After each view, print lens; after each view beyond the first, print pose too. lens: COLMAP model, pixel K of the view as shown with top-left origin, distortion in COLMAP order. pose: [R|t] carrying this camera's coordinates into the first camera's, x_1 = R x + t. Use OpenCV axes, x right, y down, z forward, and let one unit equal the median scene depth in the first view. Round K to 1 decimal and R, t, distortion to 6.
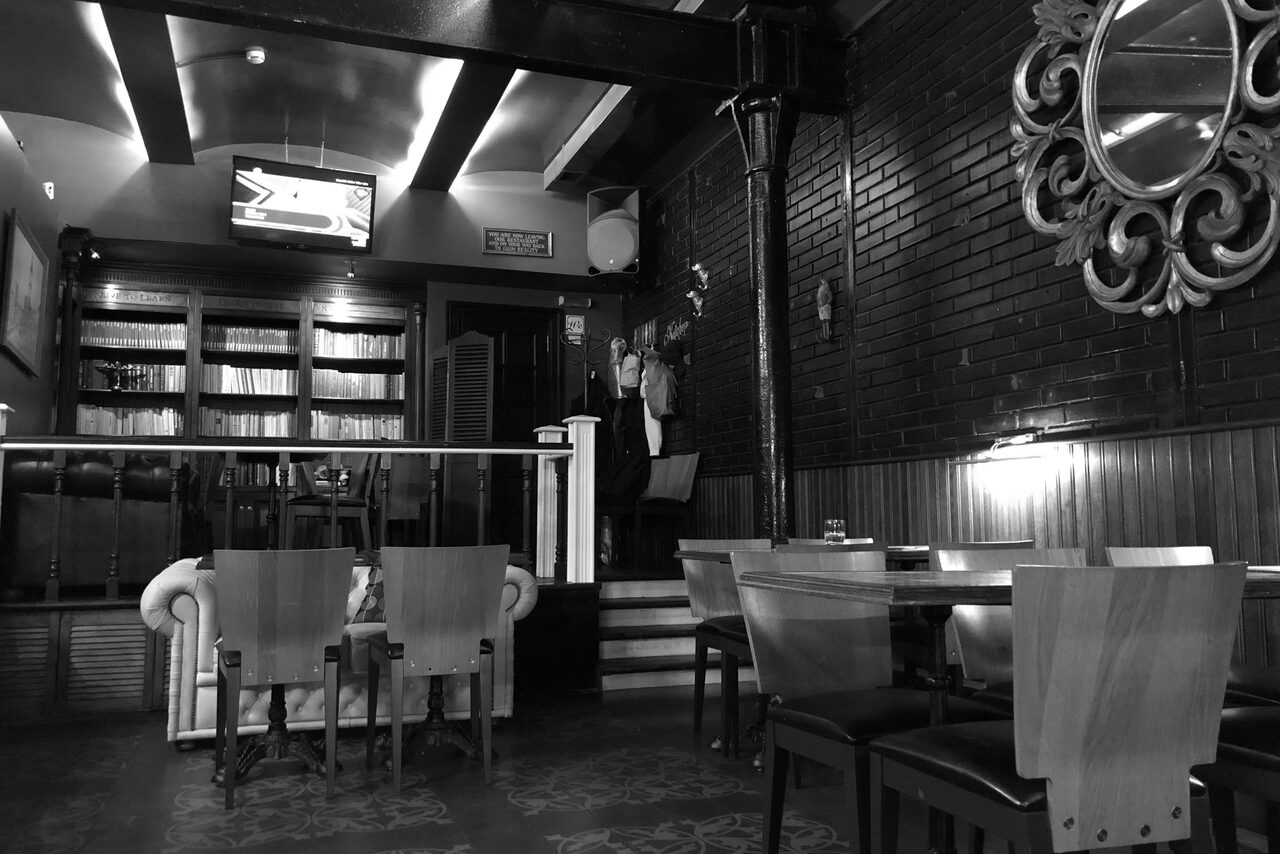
lens RADIAL K [[1045.3, 0, 631.7], [0, 1045.3, 415.6], [0, 0, 1]] dist [0.035144, -0.034472]
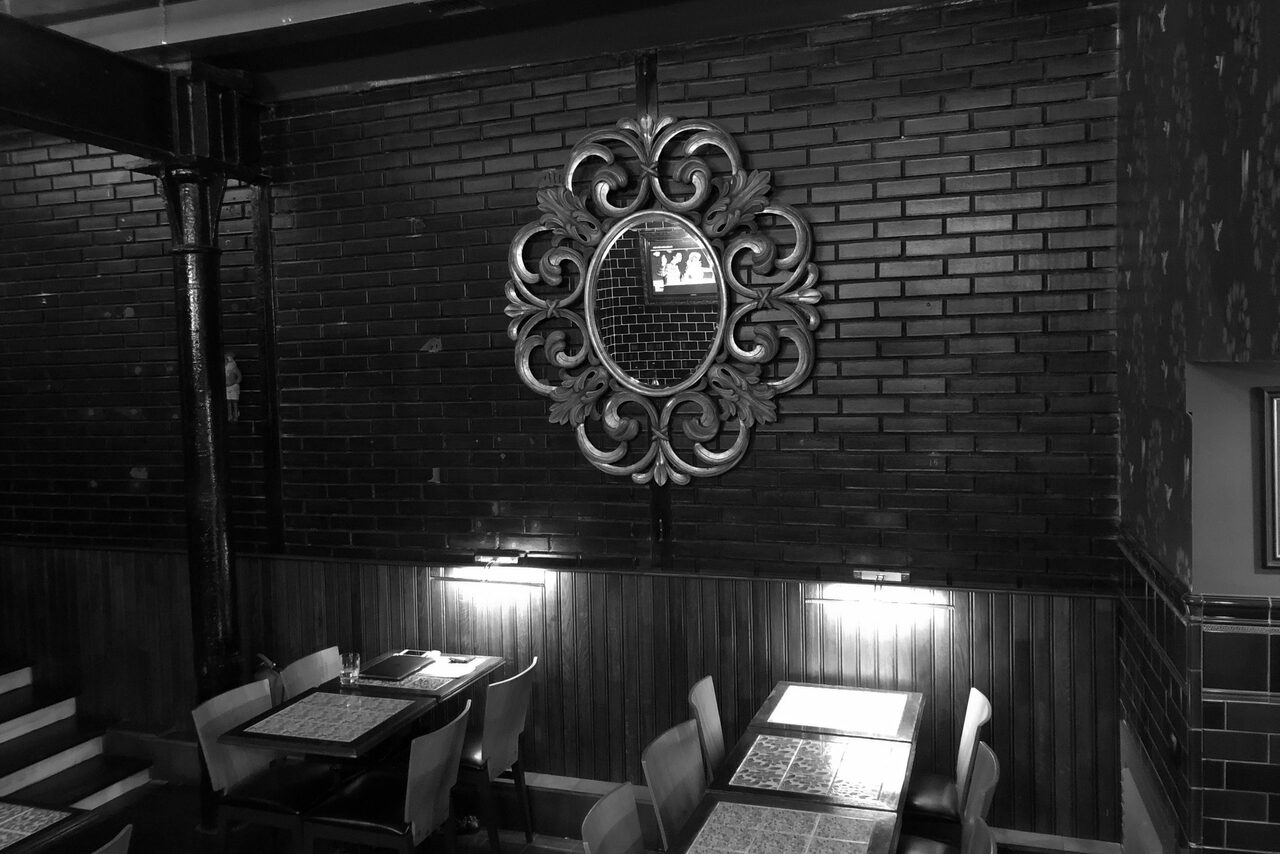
lens RADIAL K [[1045.3, 0, 632.0], [0, 1045.3, 412.4], [0, 0, 1]] dist [0.035144, -0.034472]
pose [[0.621754, -0.045583, 0.781885, -0.378851], [-0.060148, 0.992578, 0.105695, -0.232208], [-0.780900, -0.112745, 0.614397, 0.162496]]
